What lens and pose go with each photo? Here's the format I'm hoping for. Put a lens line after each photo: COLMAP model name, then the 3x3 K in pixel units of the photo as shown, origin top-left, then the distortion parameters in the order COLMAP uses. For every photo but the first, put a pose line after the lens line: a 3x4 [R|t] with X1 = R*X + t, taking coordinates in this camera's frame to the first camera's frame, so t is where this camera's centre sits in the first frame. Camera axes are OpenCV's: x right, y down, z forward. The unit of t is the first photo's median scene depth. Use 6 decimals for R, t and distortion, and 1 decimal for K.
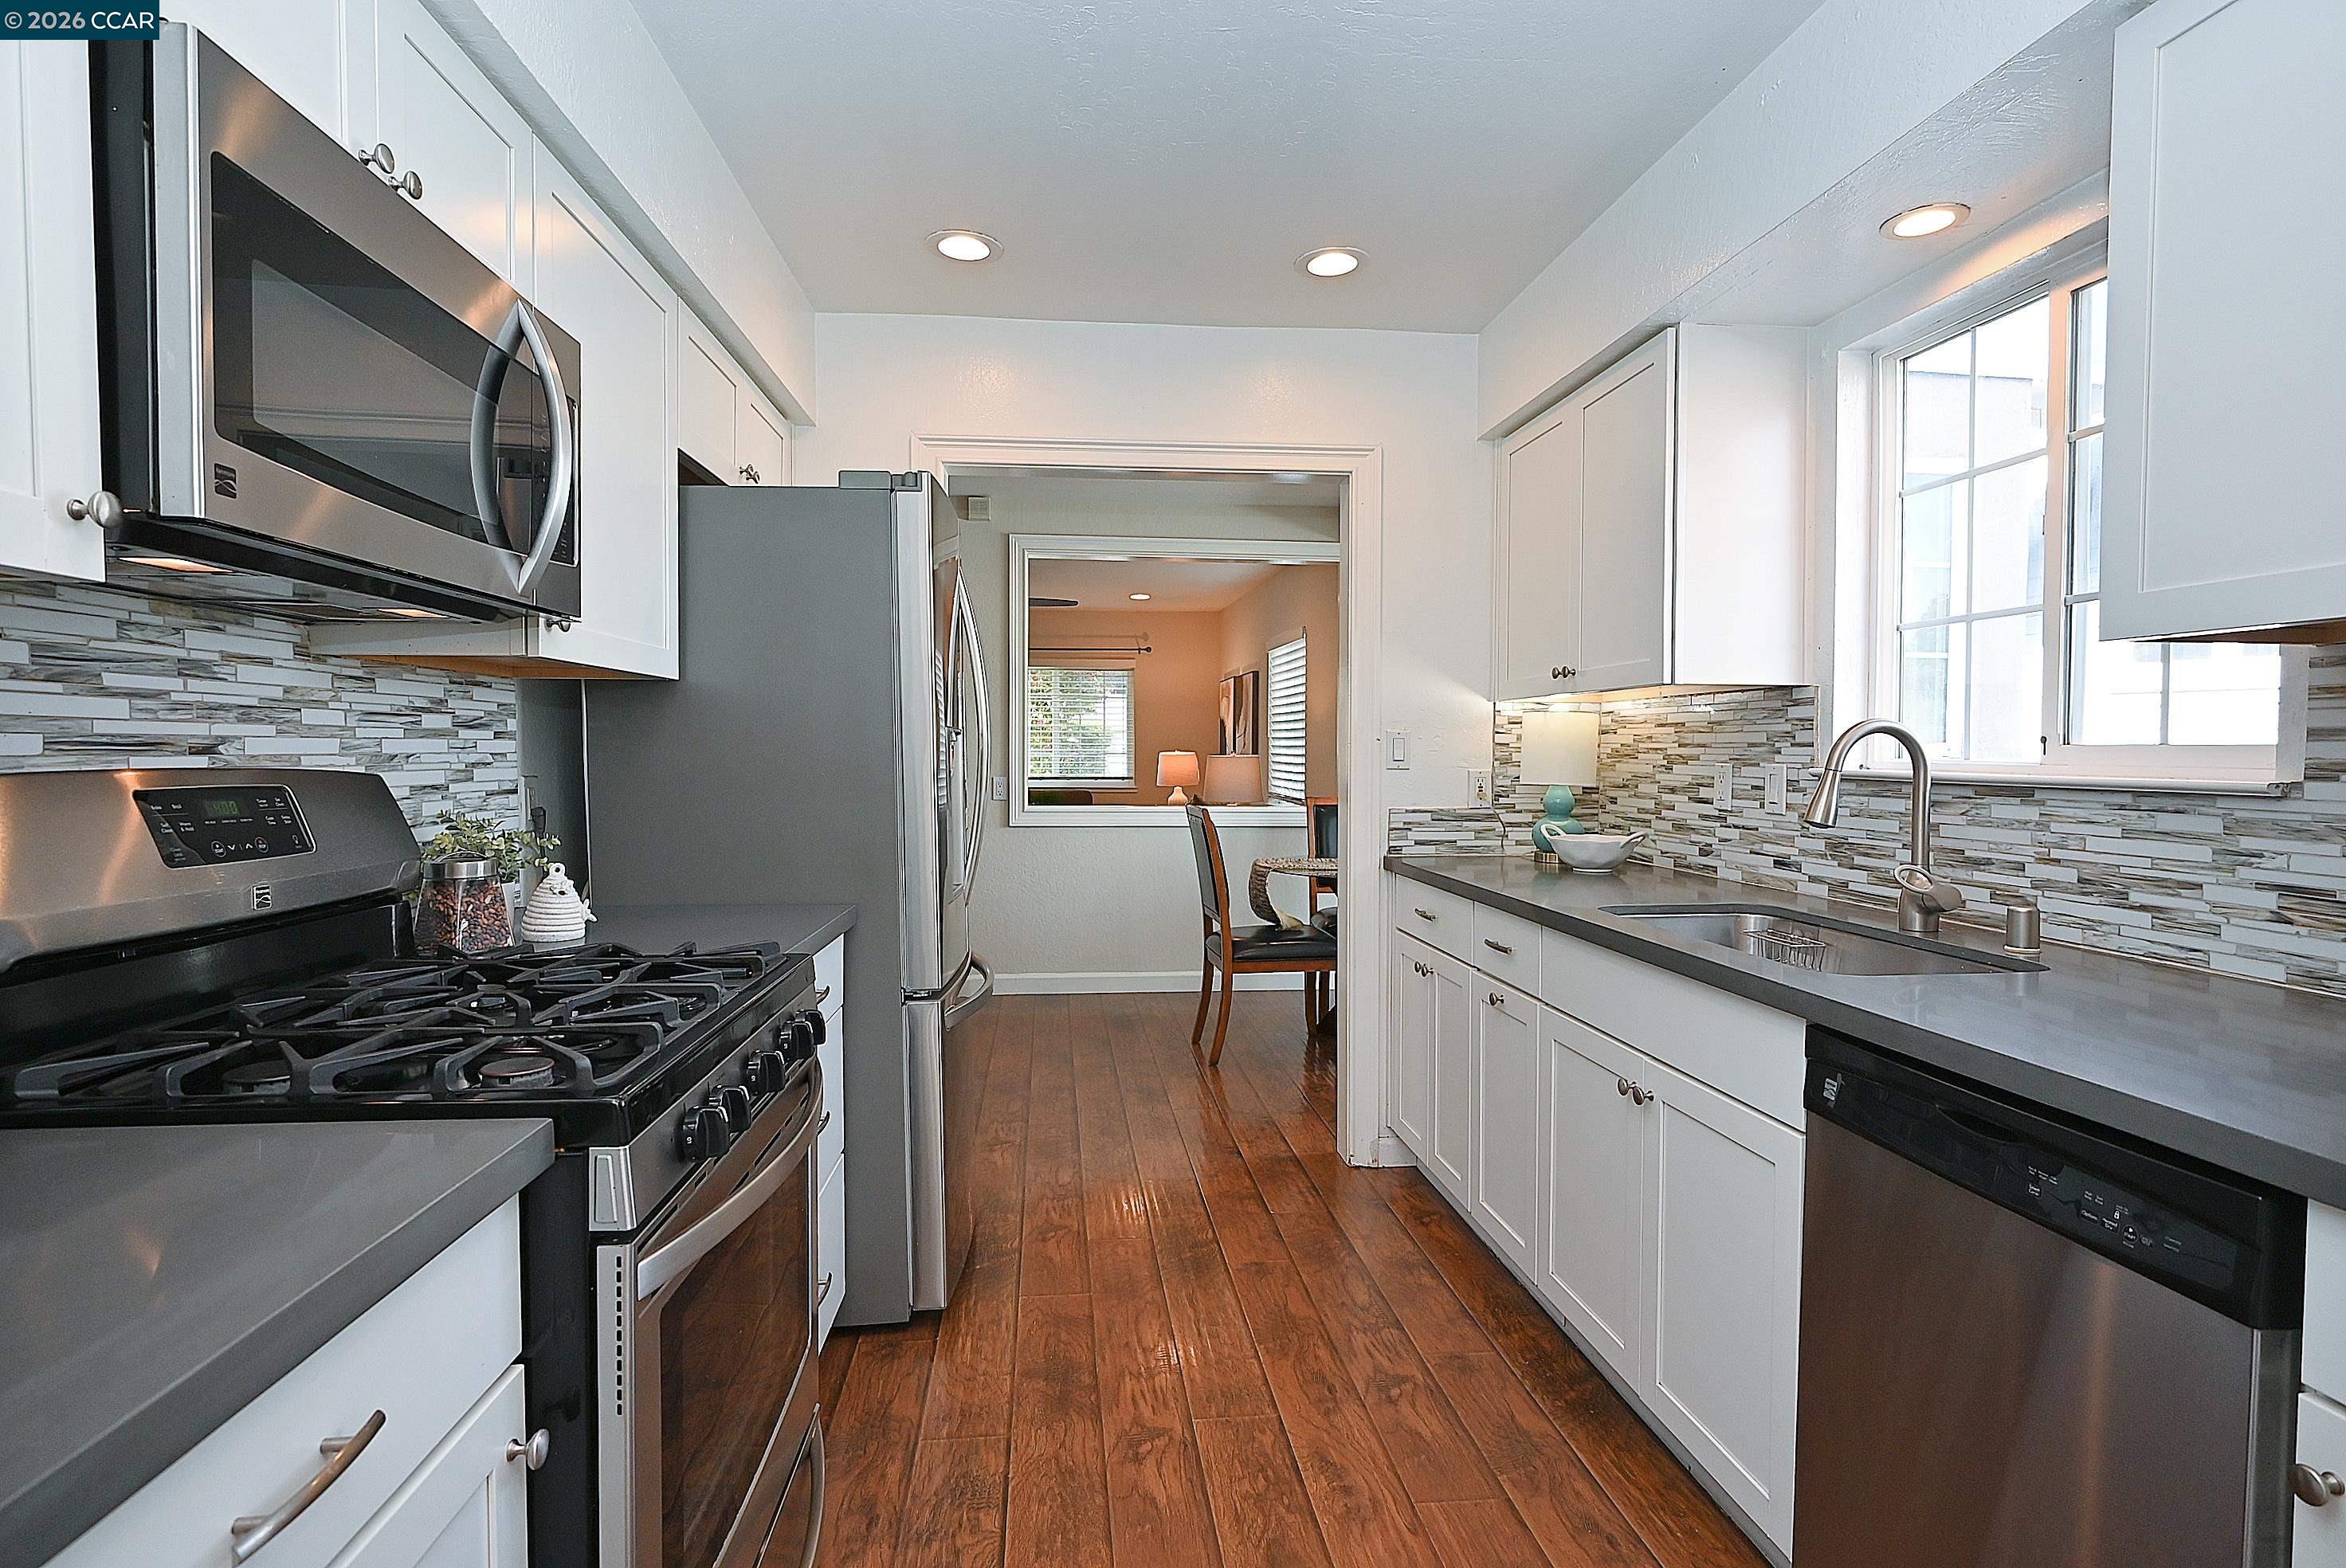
lens RADIAL K [[1180.2, 0, 1176.2], [0, 1180.2, 782.1], [0, 0, 1]] dist [-0.002667, -0.000087]
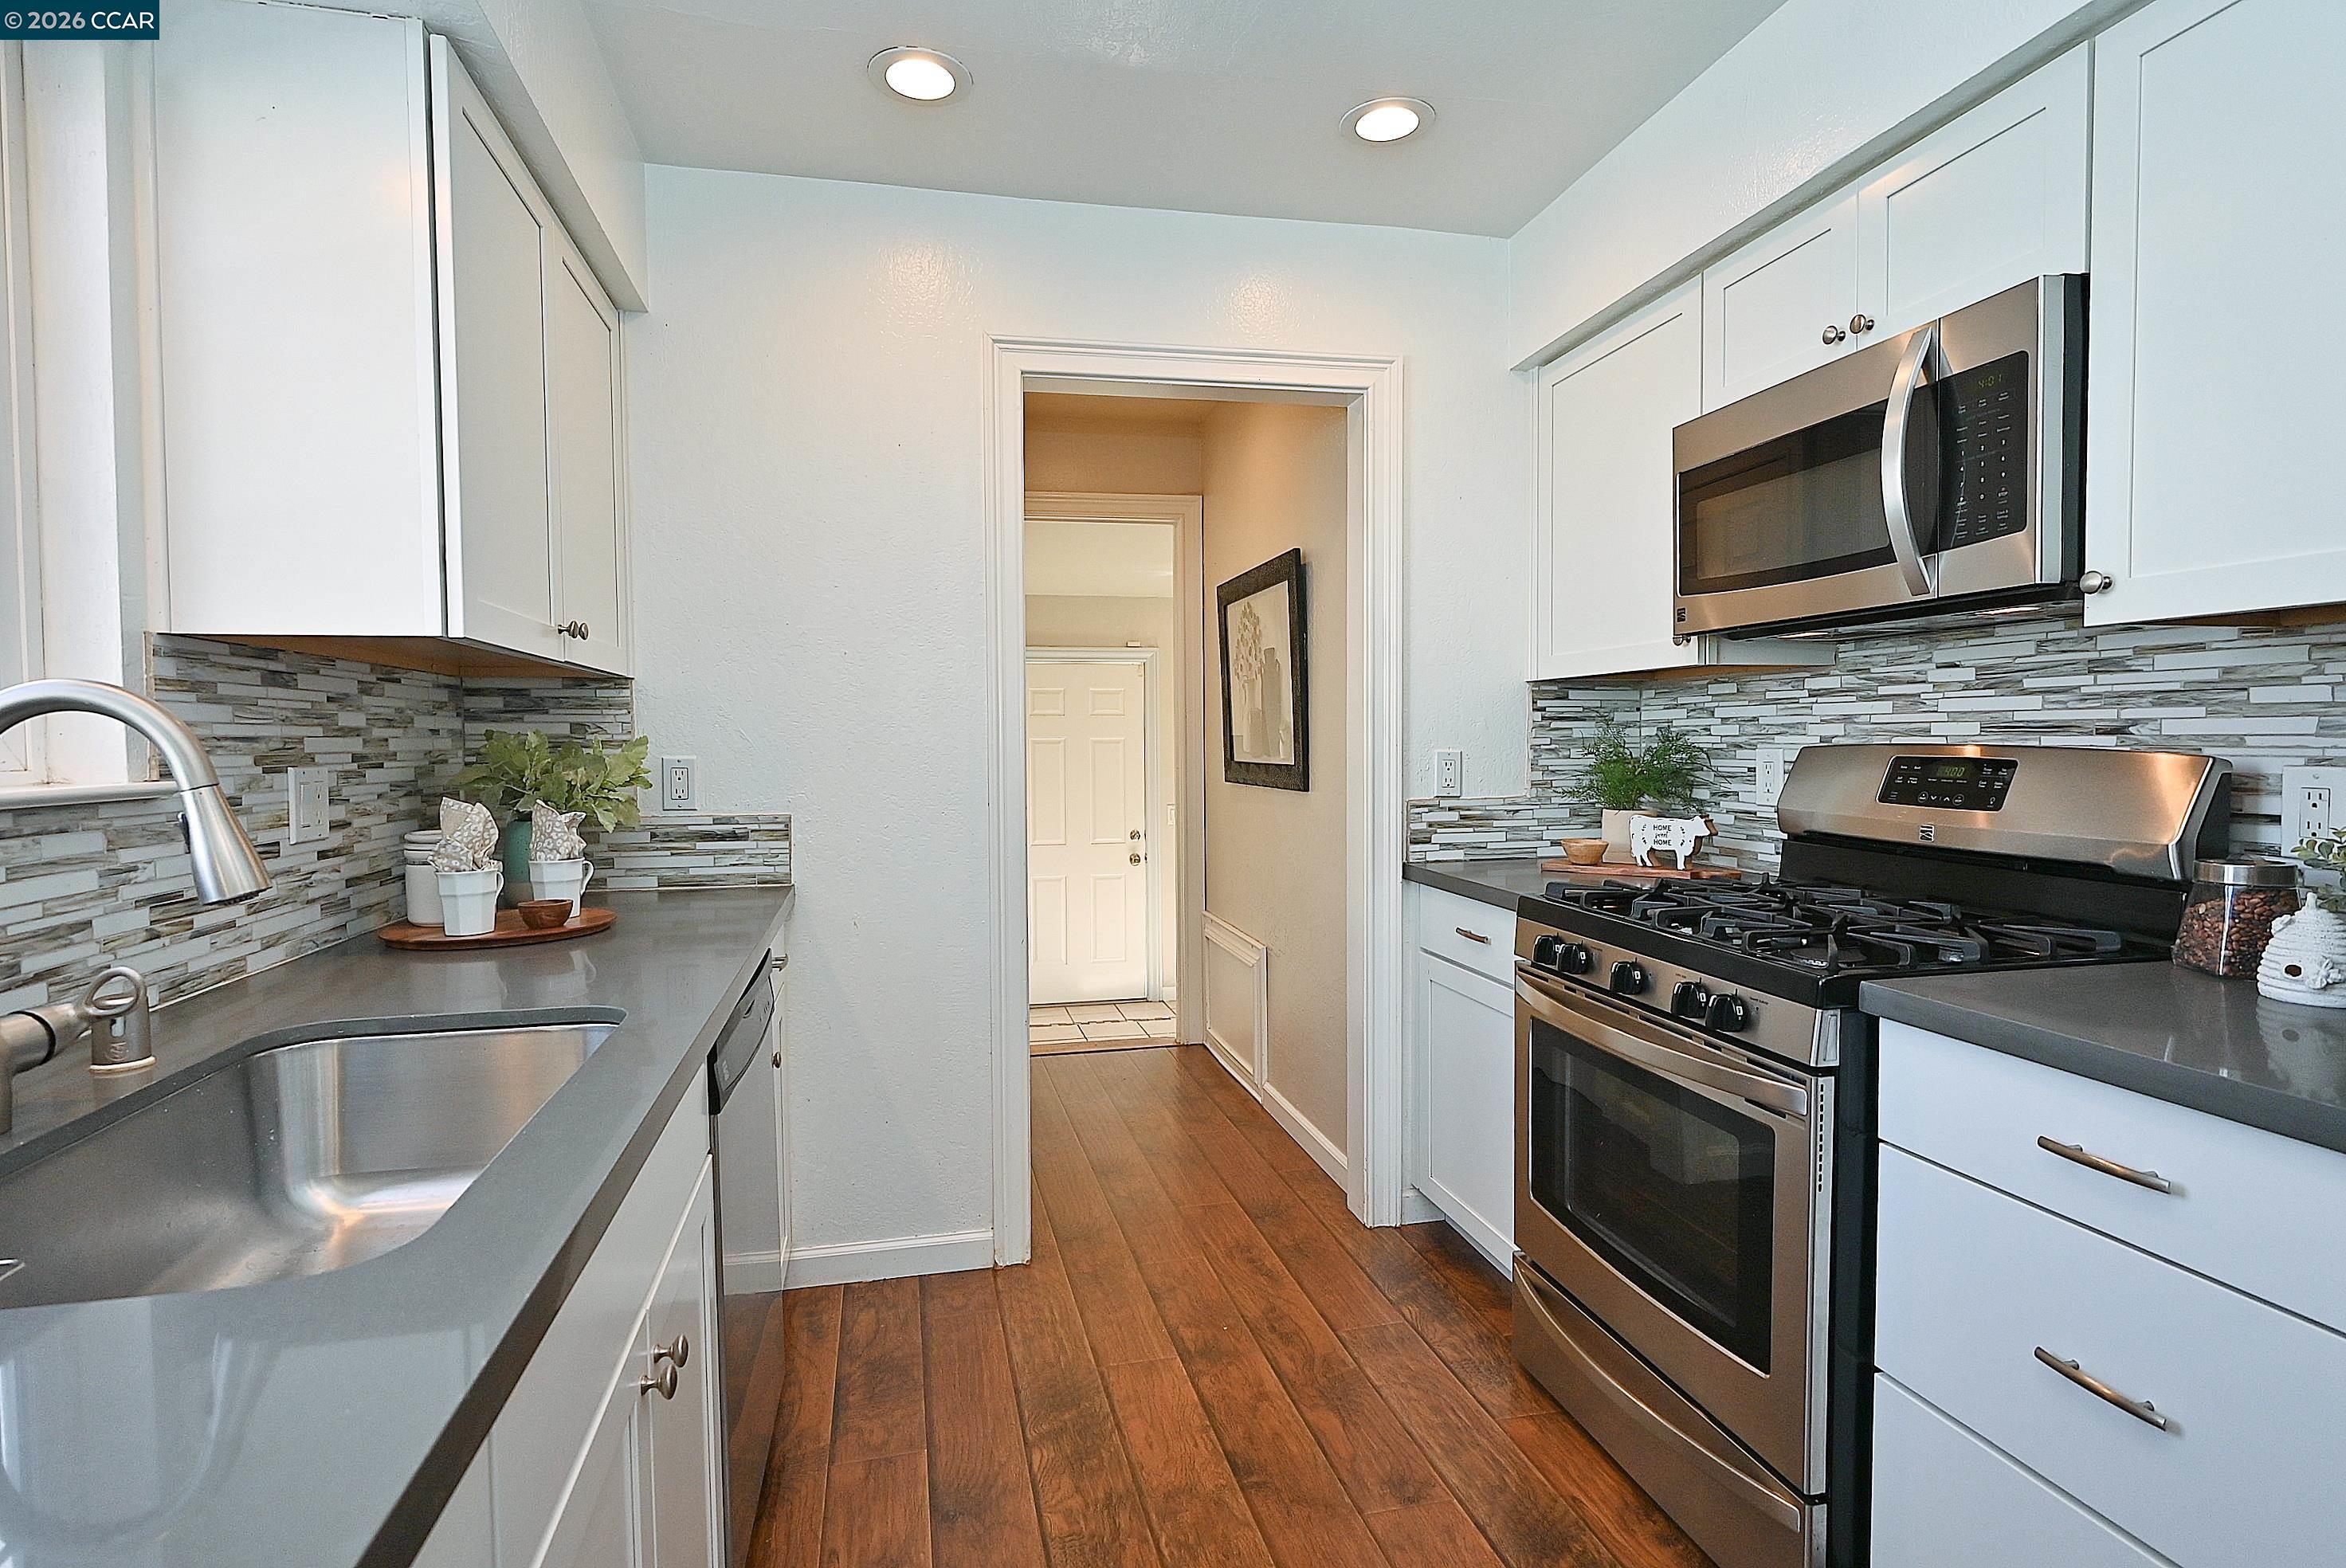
lens RADIAL K [[1180.2, 0, 1170.1], [0, 1180.2, 778.3], [0, 0, 1]] dist [-0.002667, -0.000087]
pose [[-0.991778, 0.011673, -0.127434, 0.270620], [0.003766, 0.998062, 0.062111, -0.051486], [0.127912, 0.061121, -0.989900, 1.863564]]
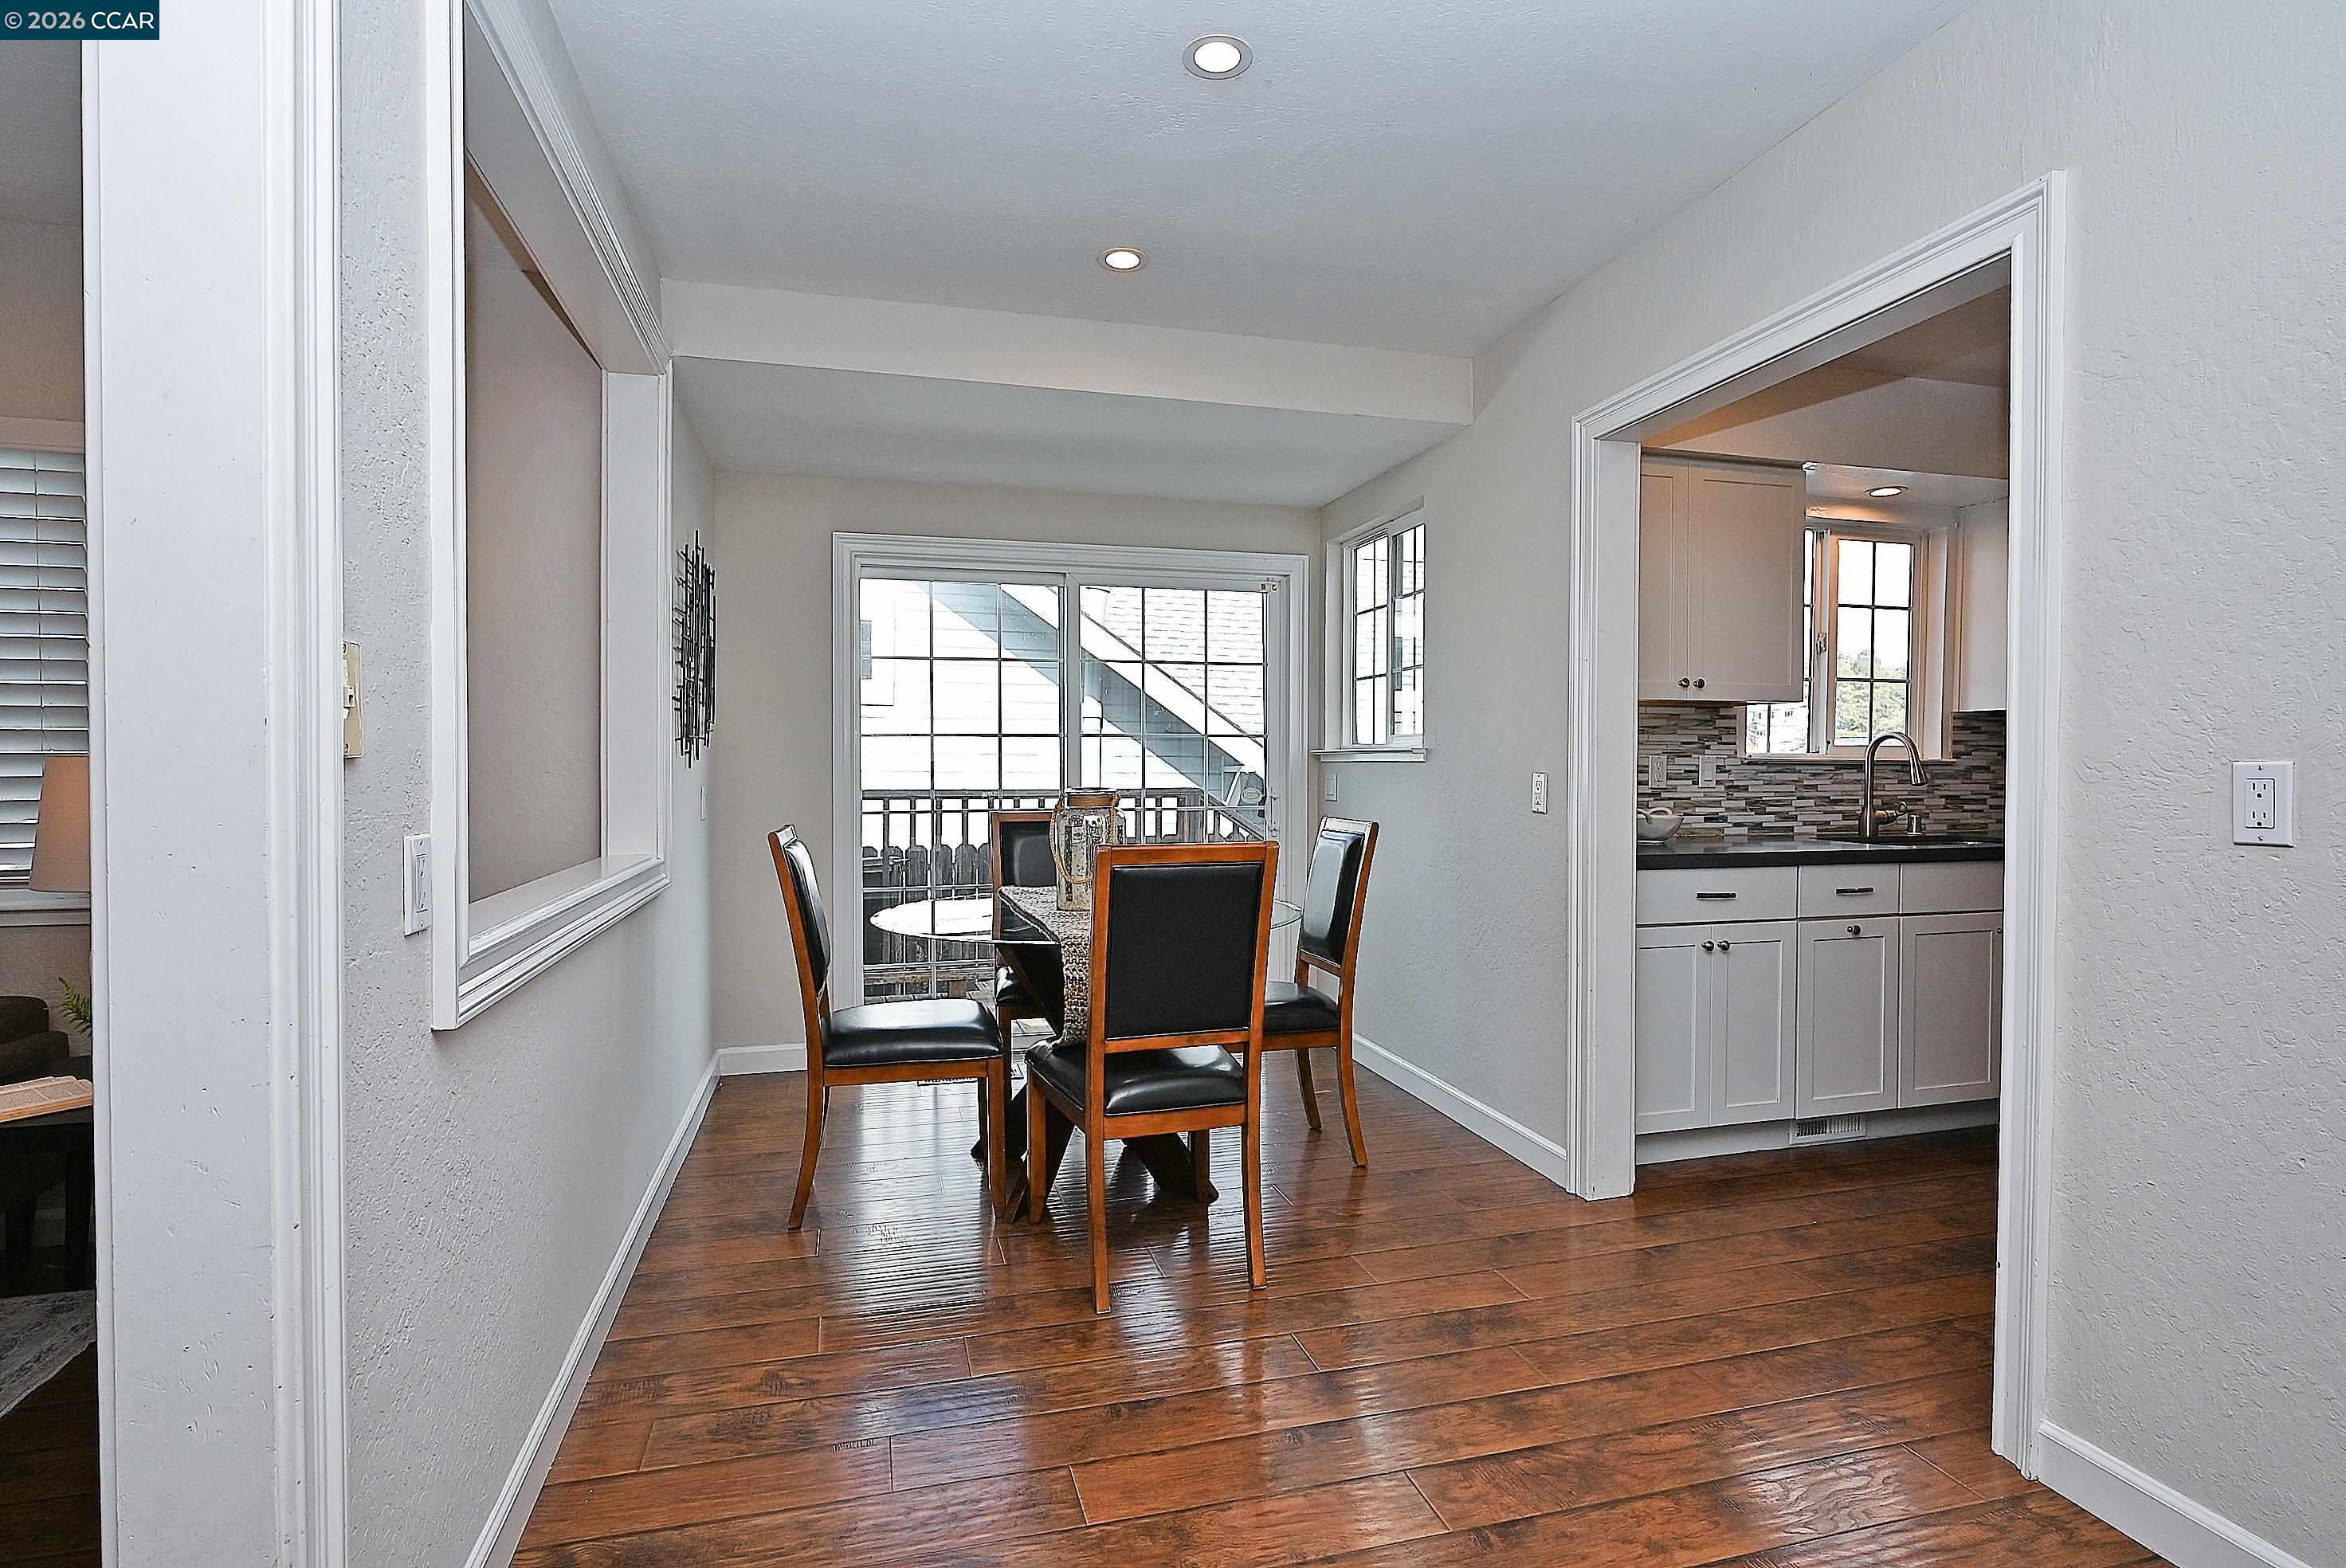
lens RADIAL K [[1180.2, 0, 1175.2], [0, 1180.2, 771.8], [0, 0, 1]] dist [-0.002667, -0.000087]
pose [[-0.169906, -0.030584, 0.984986, -1.443703], [0.019468, 0.999219, 0.034384, -0.097154], [-0.985268, 0.025018, -0.169177, 3.111021]]
